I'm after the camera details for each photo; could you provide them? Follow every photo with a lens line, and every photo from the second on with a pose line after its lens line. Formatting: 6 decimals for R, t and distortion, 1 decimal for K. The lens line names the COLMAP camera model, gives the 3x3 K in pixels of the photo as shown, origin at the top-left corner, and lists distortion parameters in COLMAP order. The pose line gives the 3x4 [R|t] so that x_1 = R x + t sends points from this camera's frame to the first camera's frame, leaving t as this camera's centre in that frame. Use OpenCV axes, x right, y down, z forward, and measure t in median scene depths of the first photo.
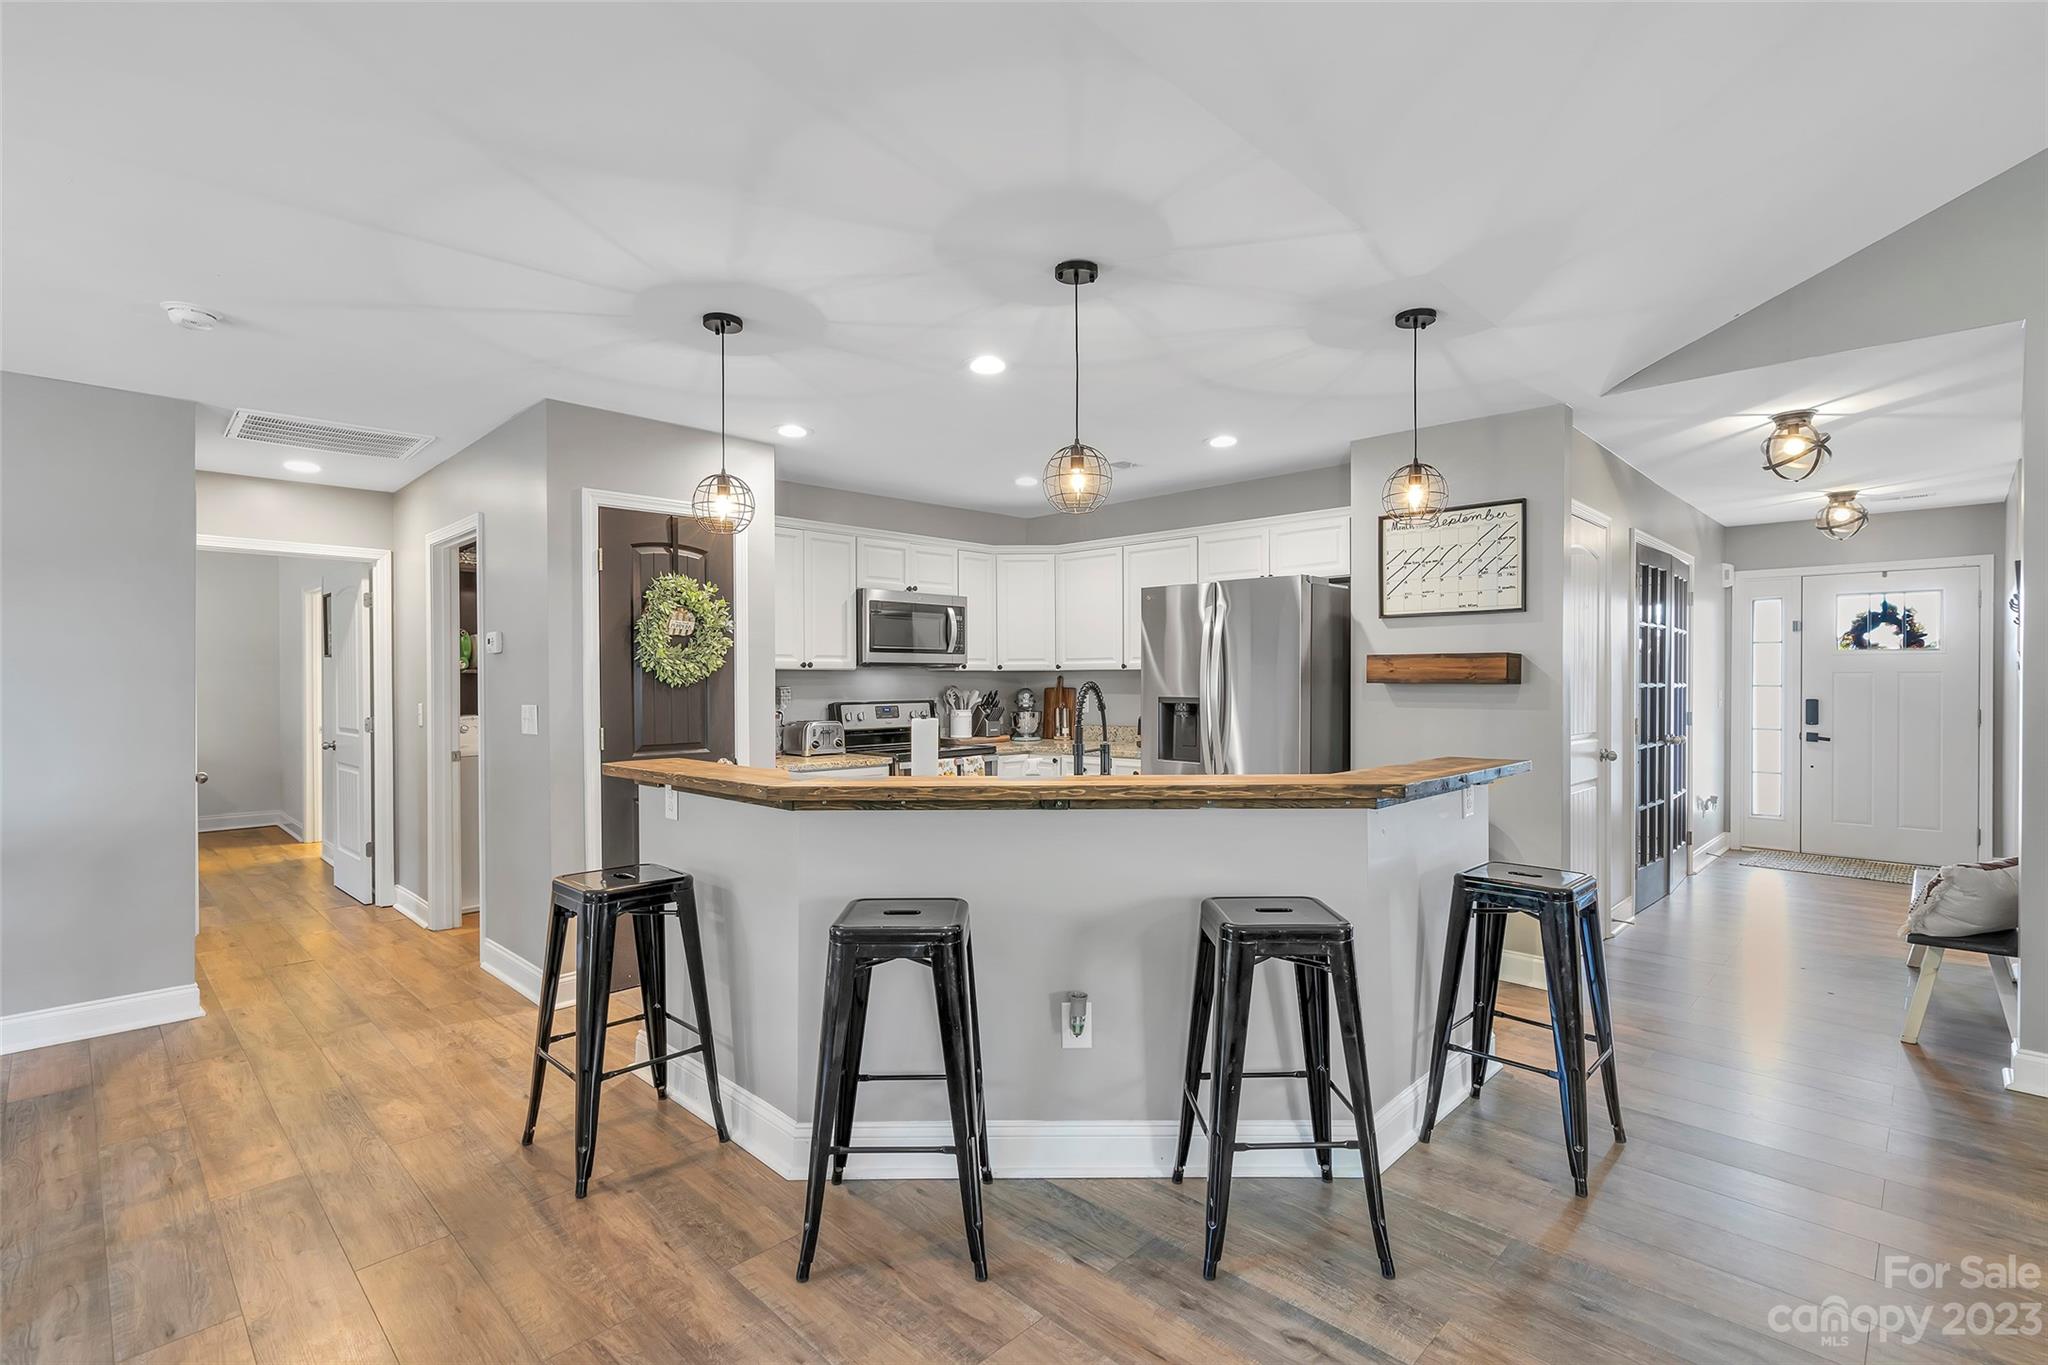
lens RADIAL K [[943.6, 0, 1026.7], [0, 943.6, 685.8], [0, 0, 1]] dist [0.000816, 0.000980]
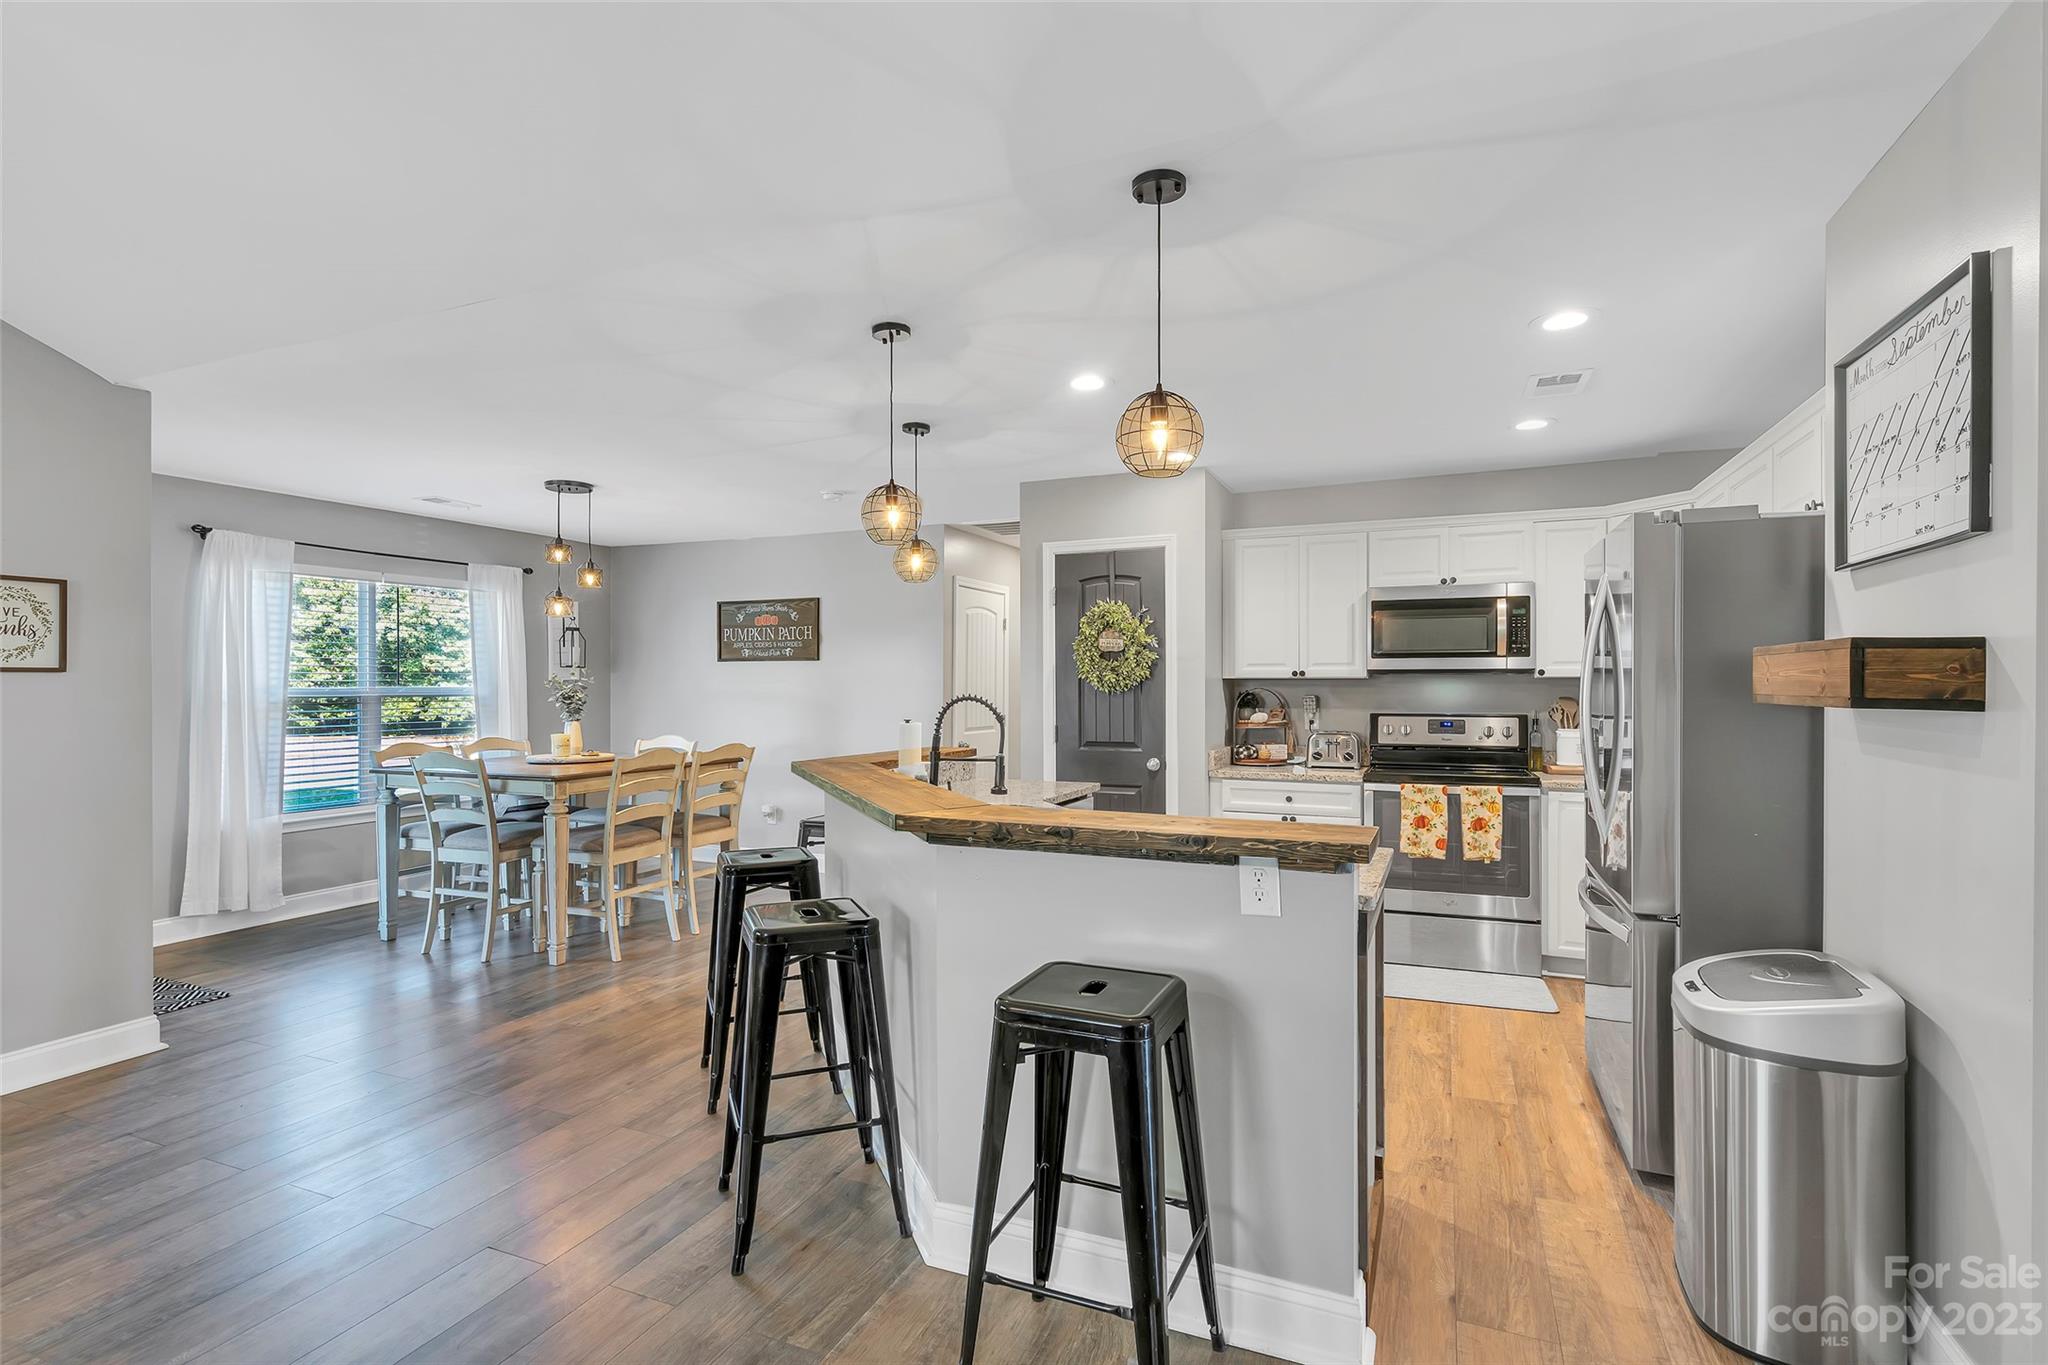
lens RADIAL K [[972.0, 0, 1028.0], [0, 972.0, 685.8], [0, 0, 1]] dist [0.002123, 0.000538]
pose [[0.361764, 0.004031, -0.932261, 0.542046], [-0.006832, 0.999975, 0.001673, -0.008049], [0.932245, 0.005764, 0.361783, 0.332728]]
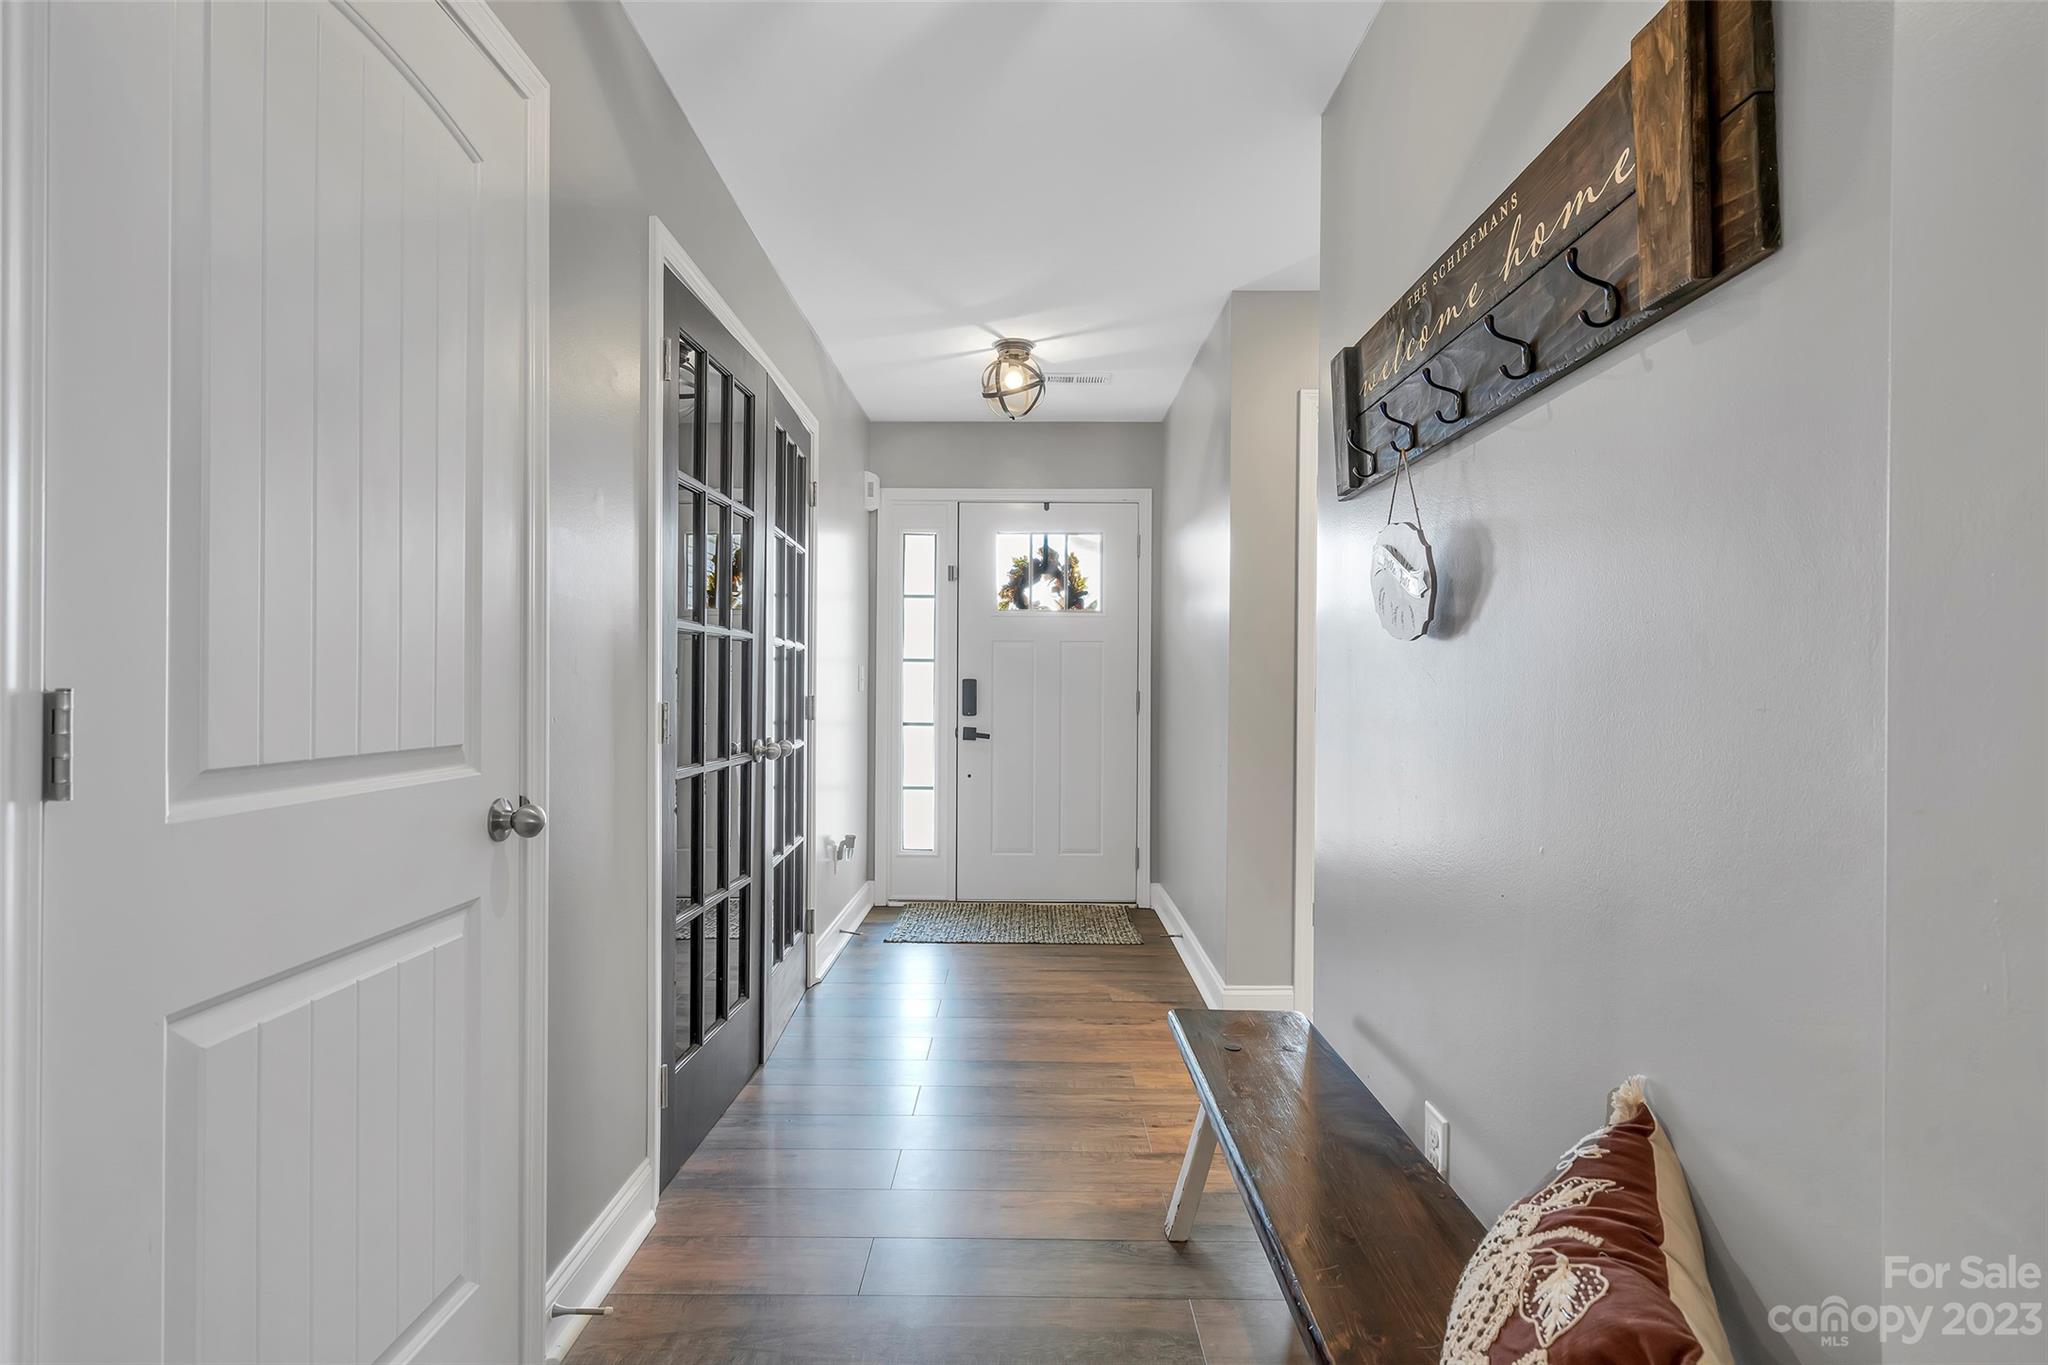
lens RADIAL K [[1004.9, 0, 1024.0], [0, 1004.9, 682.5], [0, 0, 1]] dist [0.000051, 0.000270]
pose [[0.716178, 0.004612, 0.697902, 0.411682], [-0.001031, 0.999984, -0.005550, 0.024849], [-0.697917, 0.003255, 0.716172, 0.529467]]
